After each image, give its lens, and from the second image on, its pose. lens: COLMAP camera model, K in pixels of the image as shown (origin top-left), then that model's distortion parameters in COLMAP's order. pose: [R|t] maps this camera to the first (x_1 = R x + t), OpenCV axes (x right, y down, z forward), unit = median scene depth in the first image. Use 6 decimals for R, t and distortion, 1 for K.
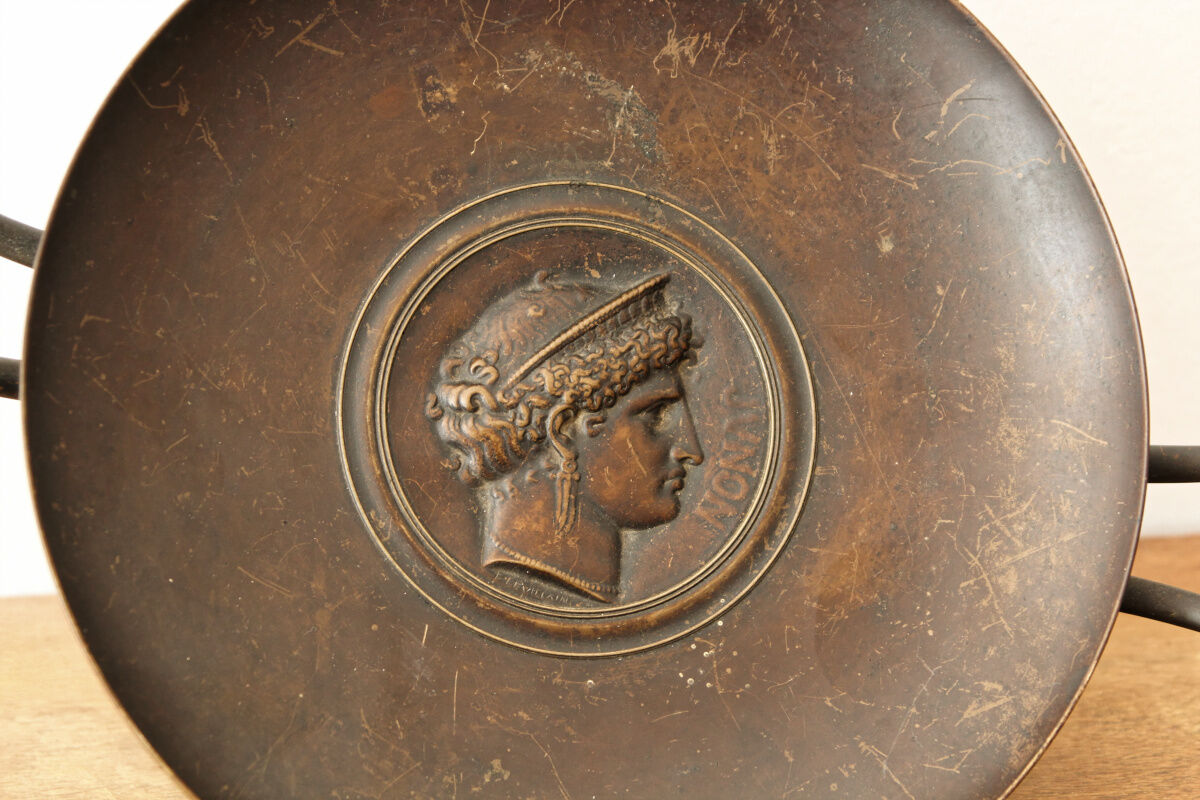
lens RADIAL K [[3037.7, 0, 600.0], [0, 3037.7, 400.0], [0, 0, 1]] dist [0.035276, -0.354646]
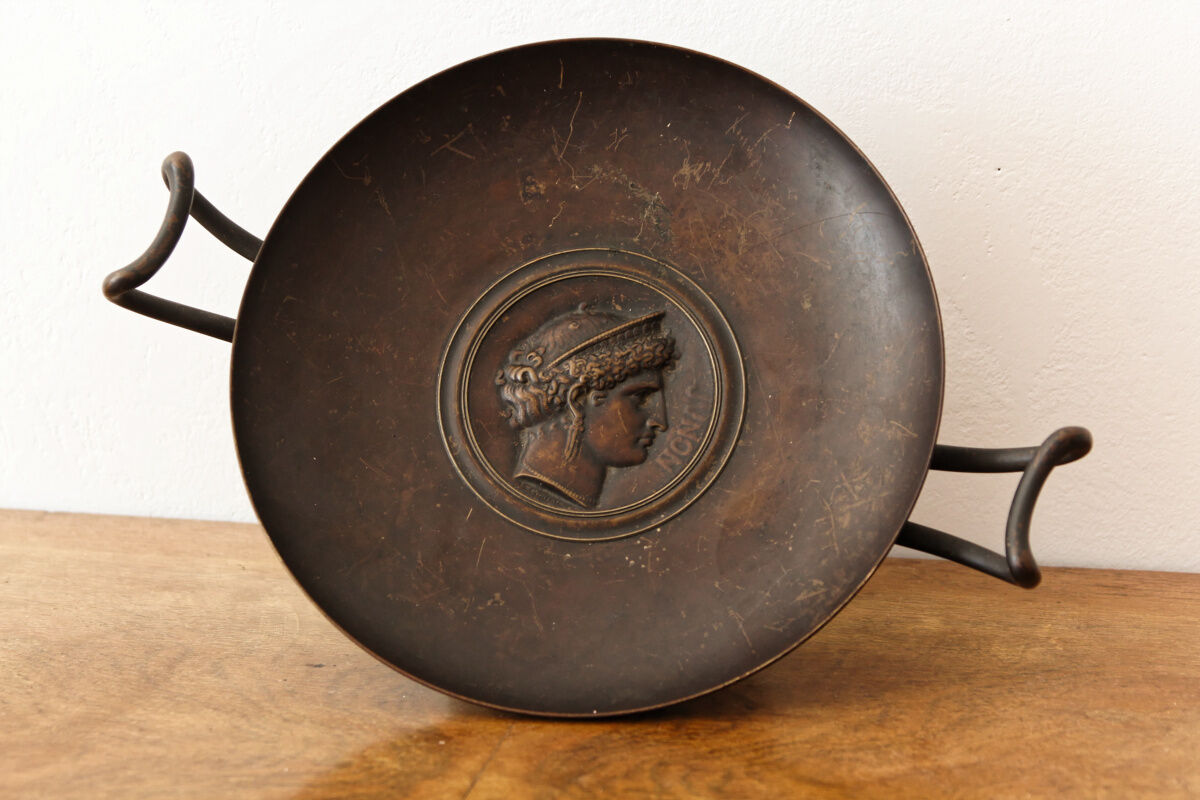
lens RADIAL K [[3037.7, 0, 600.0], [0, 3037.7, 400.0], [0, 0, 1]] dist [0.035276, -0.354646]
pose [[0.952738, 0.077310, -0.293792, 0.457904], [-0.115296, 0.986741, -0.114235, 0.187244], [0.281065, 0.142709, 0.949019, -0.484221]]
